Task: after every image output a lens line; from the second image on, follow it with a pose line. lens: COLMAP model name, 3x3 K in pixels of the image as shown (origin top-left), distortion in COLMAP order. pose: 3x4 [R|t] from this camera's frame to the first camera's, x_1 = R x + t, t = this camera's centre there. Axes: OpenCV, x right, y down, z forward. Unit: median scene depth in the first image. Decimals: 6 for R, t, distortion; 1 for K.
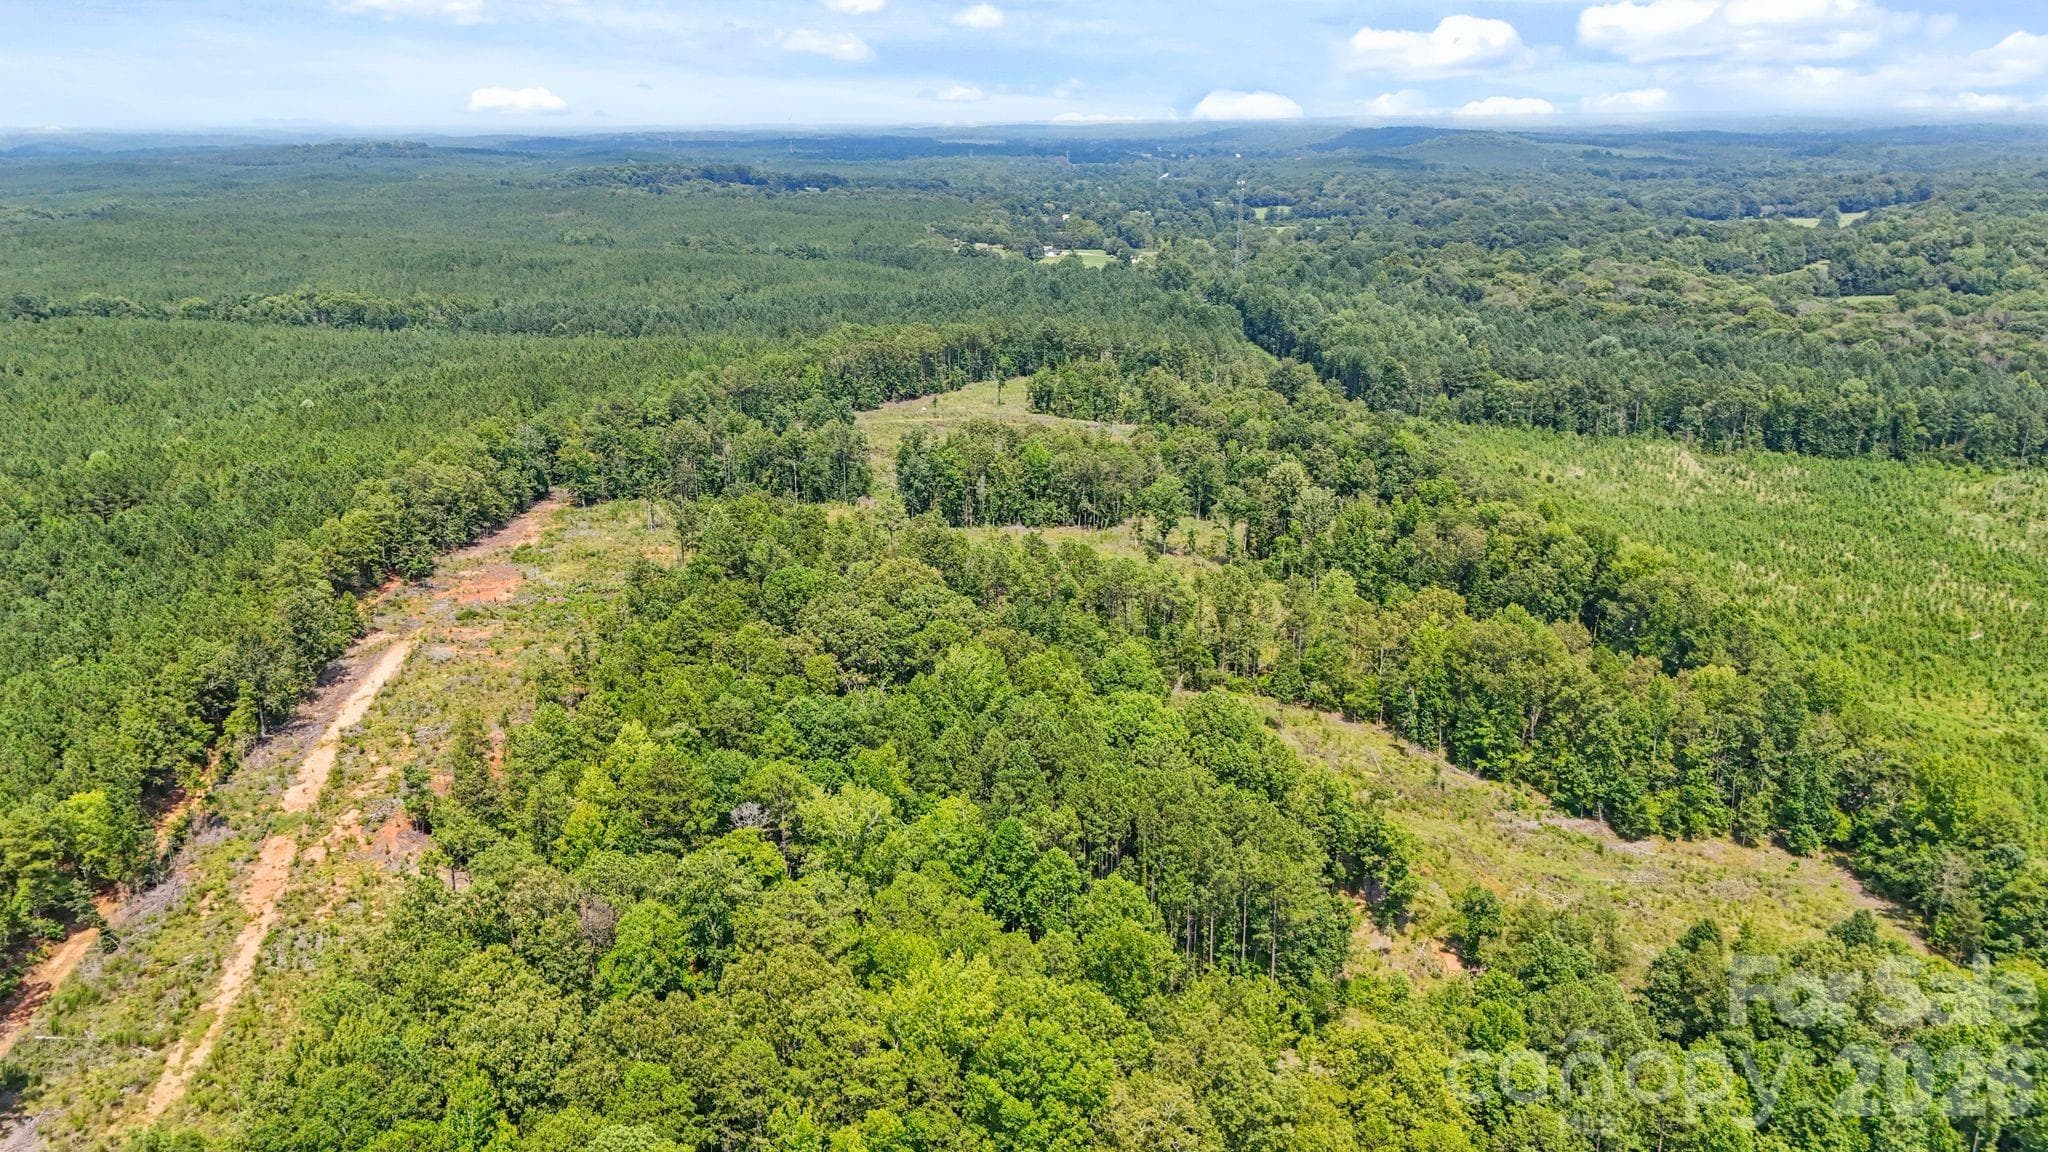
lens RADIAL K [[1532.0, 0, 1017.4], [0, 1532.0, 561.6], [0, 0, 1]] dist [0.068001, -0.061522]
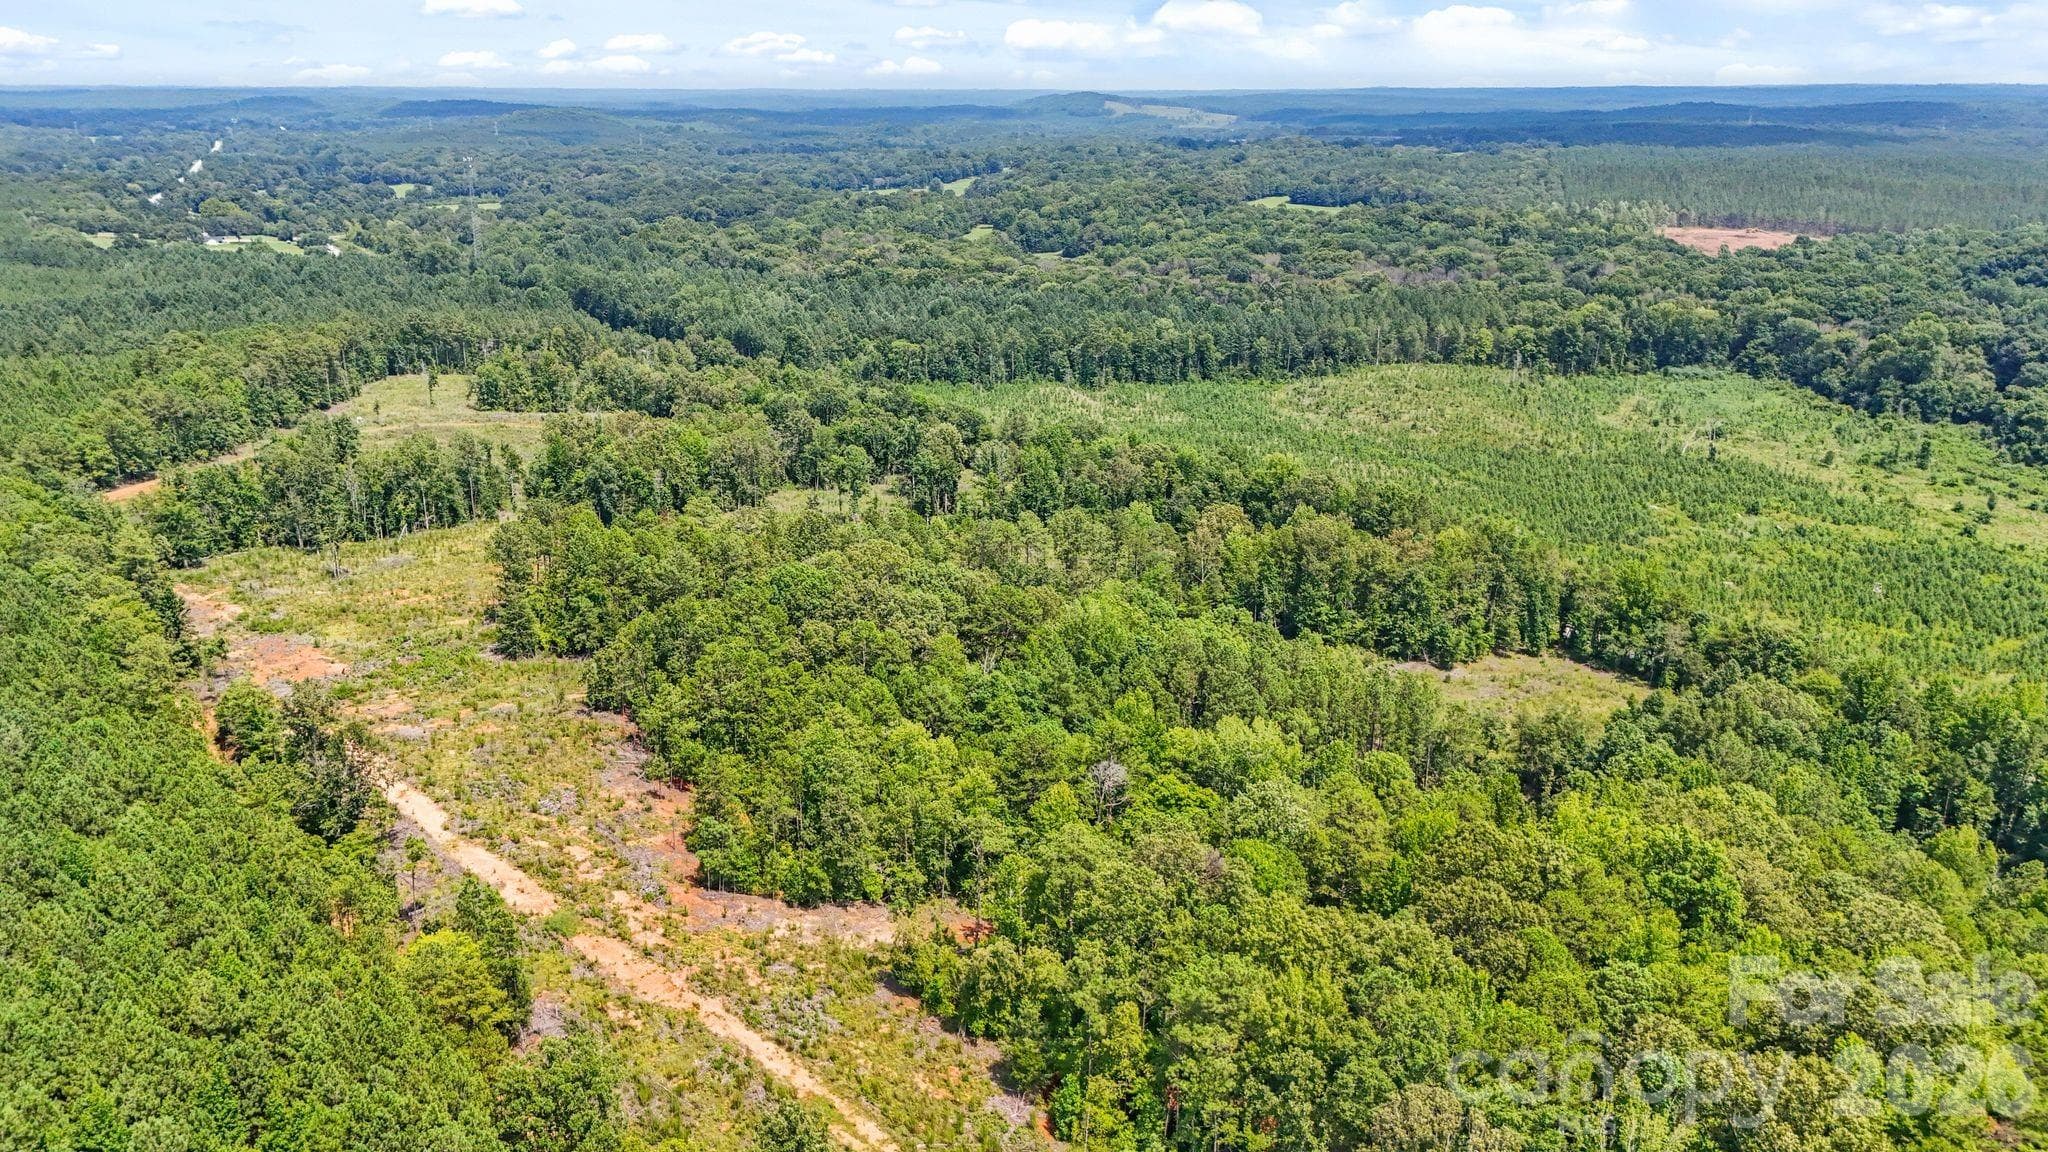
lens RADIAL K [[1532.0, 0, 1011.5], [0, 1532.0, 588.5], [0, 0, 1]] dist [0.068001, -0.061522]
pose [[0.829356, -0.163820, 0.534165, -0.231705], [0.147111, 0.986341, 0.074088, -0.013822], [-0.539006, 0.017136, 0.842128, 0.048003]]
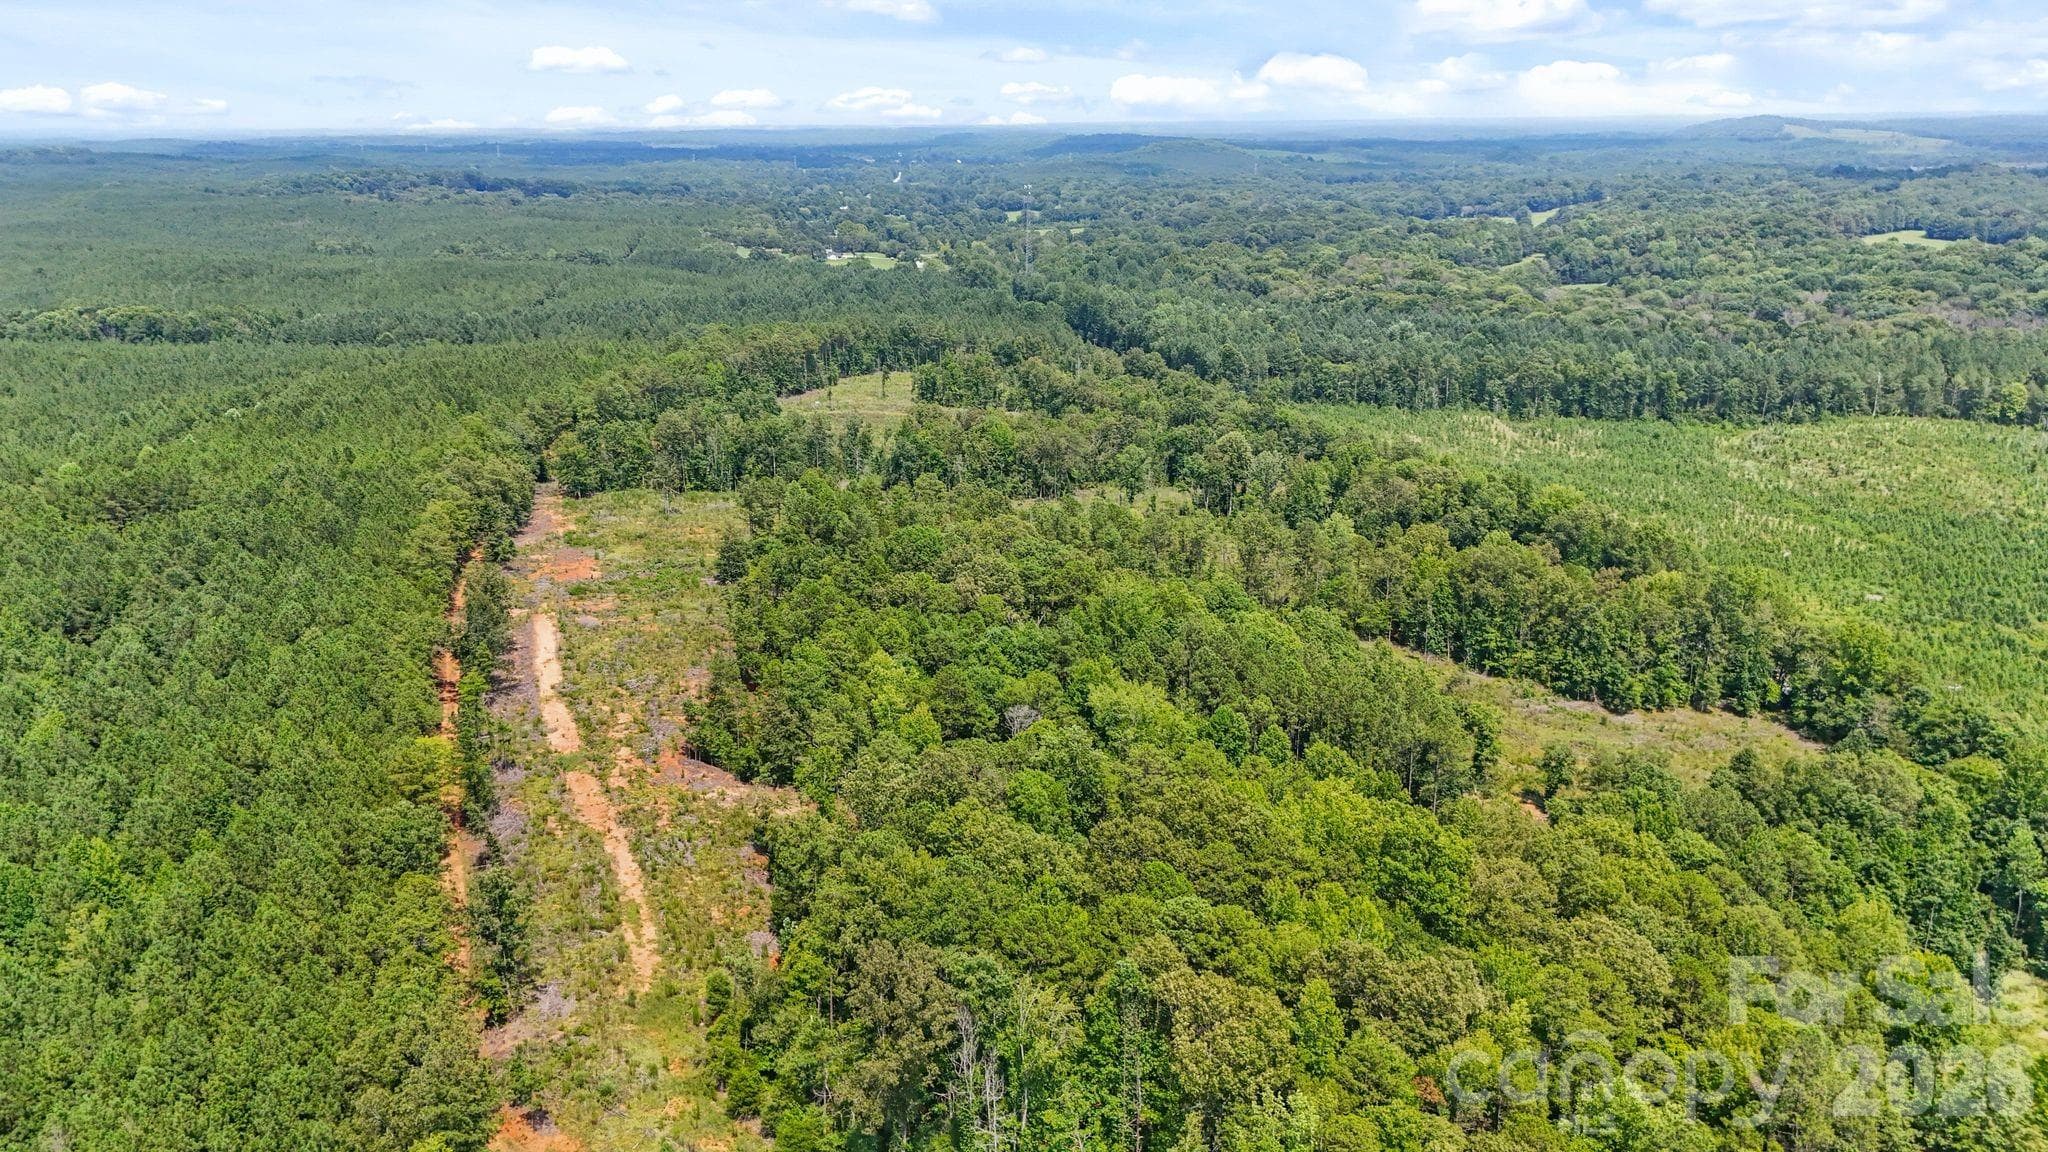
lens RADIAL K [[1532.0, 0, 1013.3], [0, 1532.0, 567.5], [0, 0, 1]] dist [0.068001, -0.061522]
pose [[0.982655, -0.050690, 0.178380, -0.116895], [0.050649, 0.998705, 0.004782, 0.013485], [-0.178392, 0.004335, 0.983950, -0.049317]]
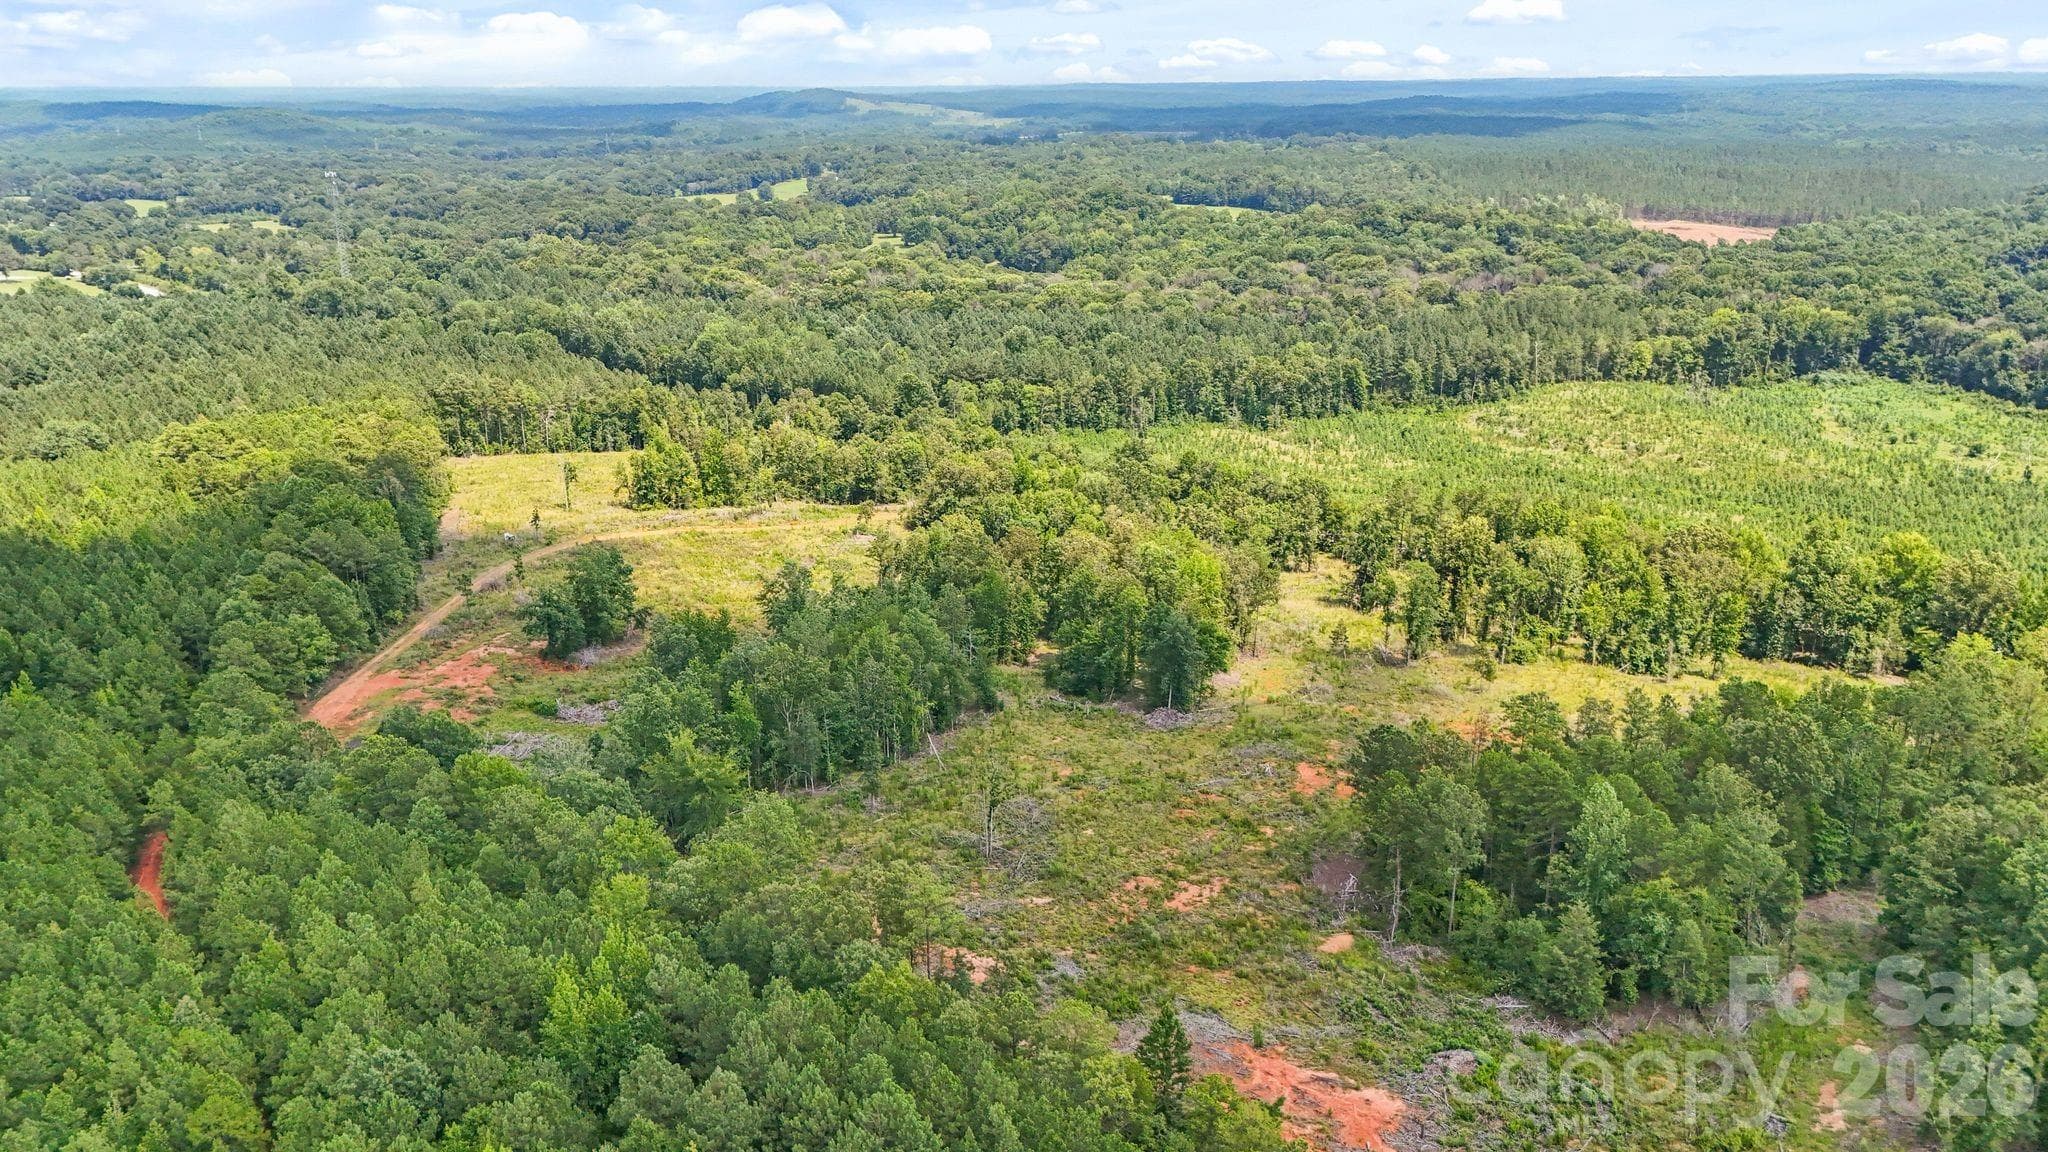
lens RADIAL K [[1532.0, 0, 1013.2], [0, 1532.0, 581.9], [0, 0, 1]] dist [0.068001, -0.061522]
pose [[0.703118, -0.215605, 0.677598, -0.347838], [0.197863, 0.974612, 0.104796, -0.102499], [-0.682990, 0.060388, 0.727927, 0.353836]]
